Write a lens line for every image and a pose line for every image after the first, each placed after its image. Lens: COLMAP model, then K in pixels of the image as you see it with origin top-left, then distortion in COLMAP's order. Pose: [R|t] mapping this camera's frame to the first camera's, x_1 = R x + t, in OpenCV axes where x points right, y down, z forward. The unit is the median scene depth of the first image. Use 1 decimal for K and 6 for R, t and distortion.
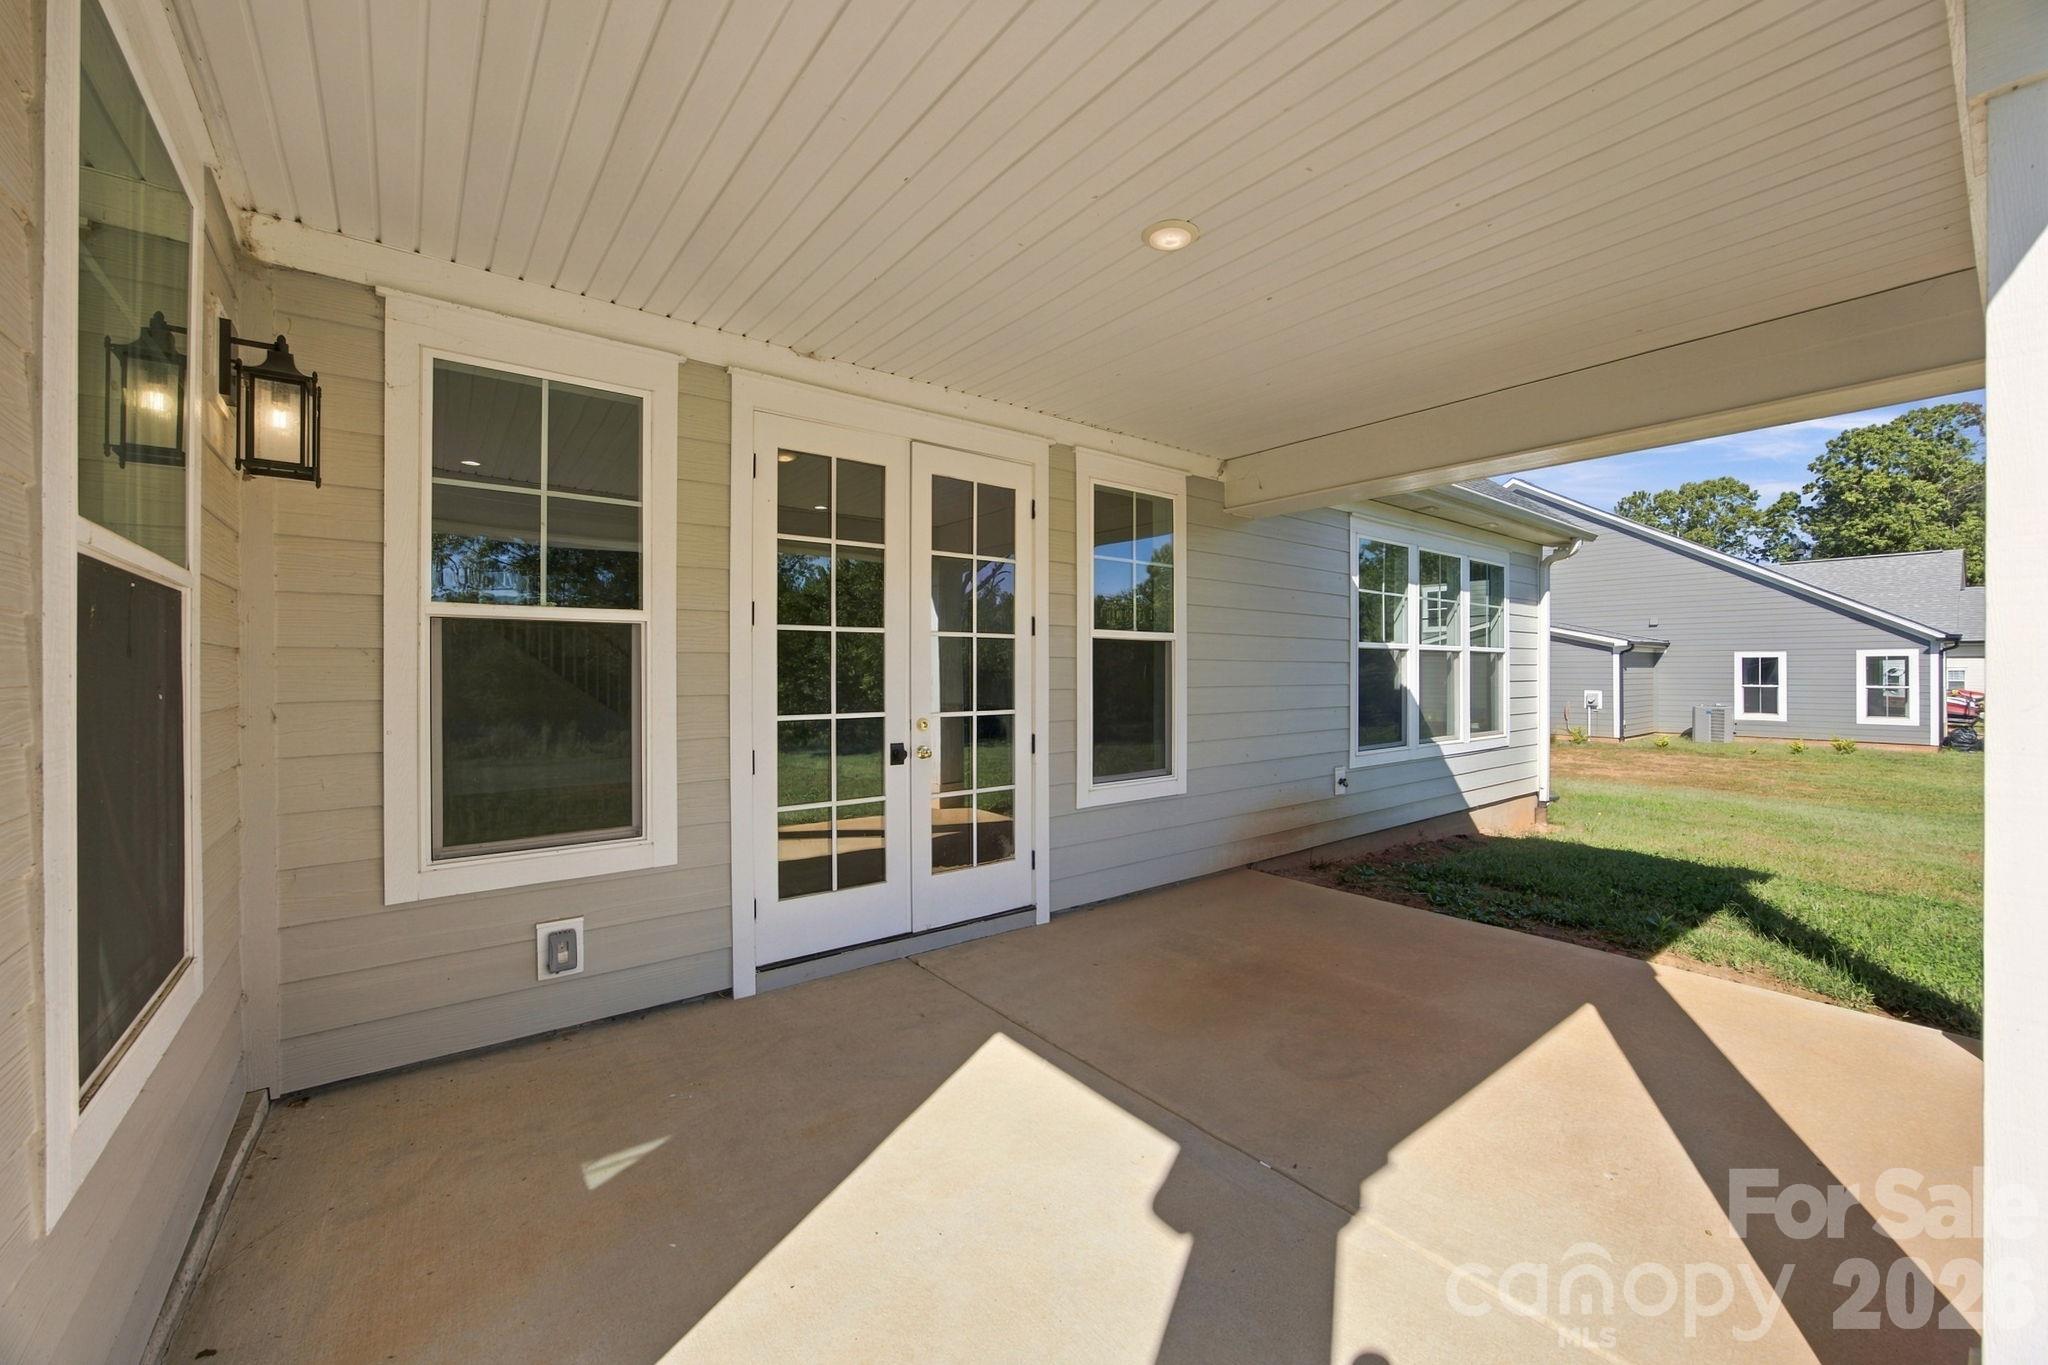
lens RADIAL K [[800.8, 0, 1032.0], [0, 800.8, 672.5], [0, 0, 1]] dist [-0.000358, 0.000066]
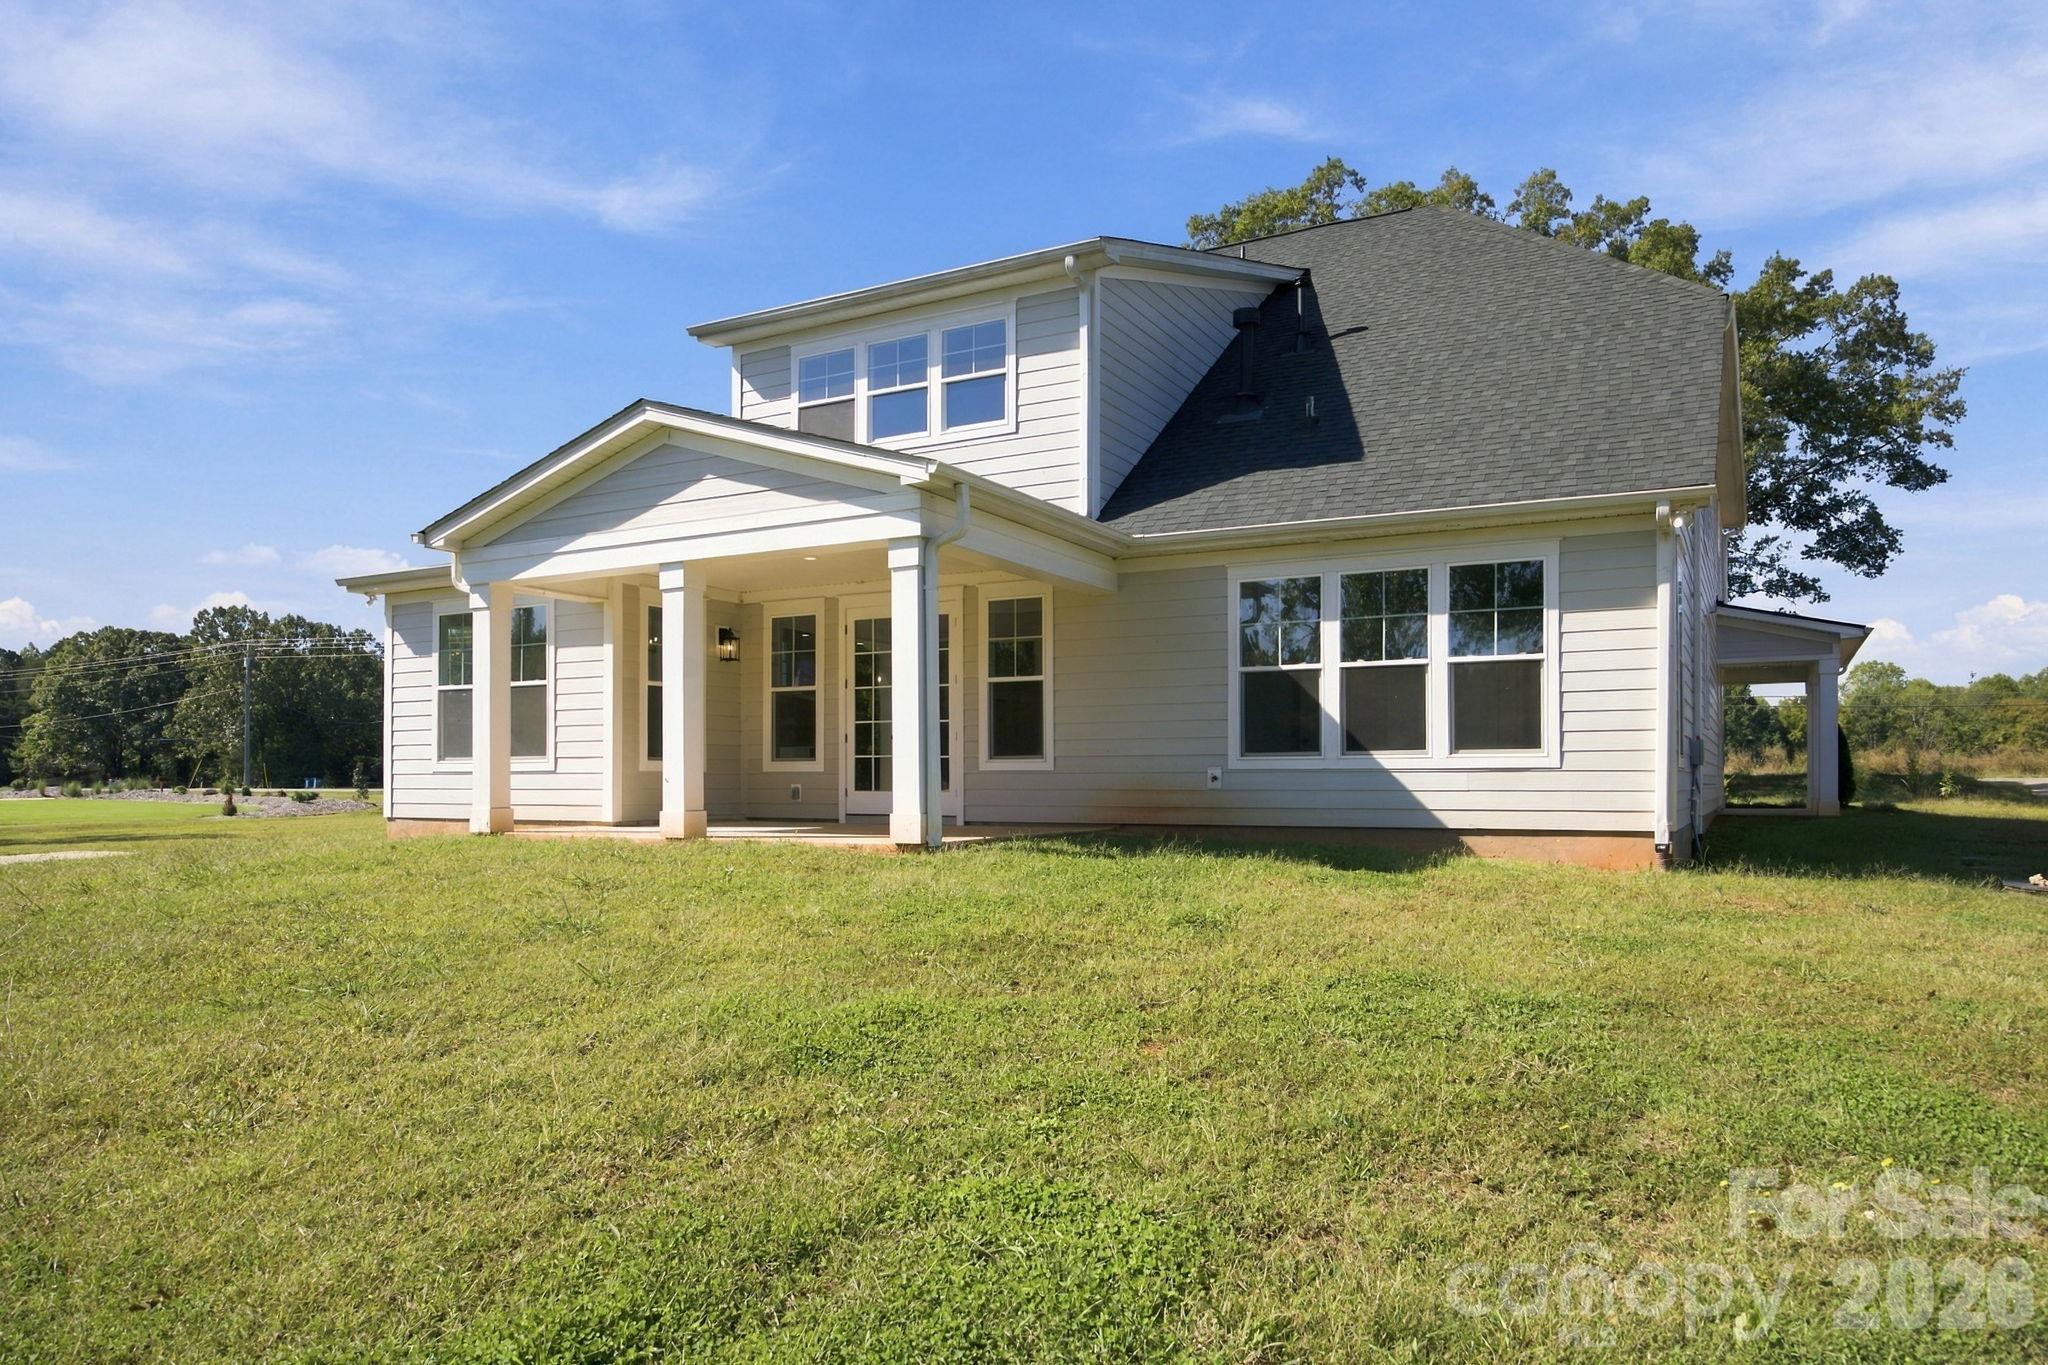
lens RADIAL K [[1318.3, 0, 1026.4], [0, 1318.3, 746.8], [0, 0, 1]] dist [-0.051420, -0.001470]
pose [[0.375299, -0.010805, -0.926841, 2.755929], [0.008098, 0.999932, -0.008378, 0.125361], [0.926869, -0.004361, 0.375361, -0.076401]]
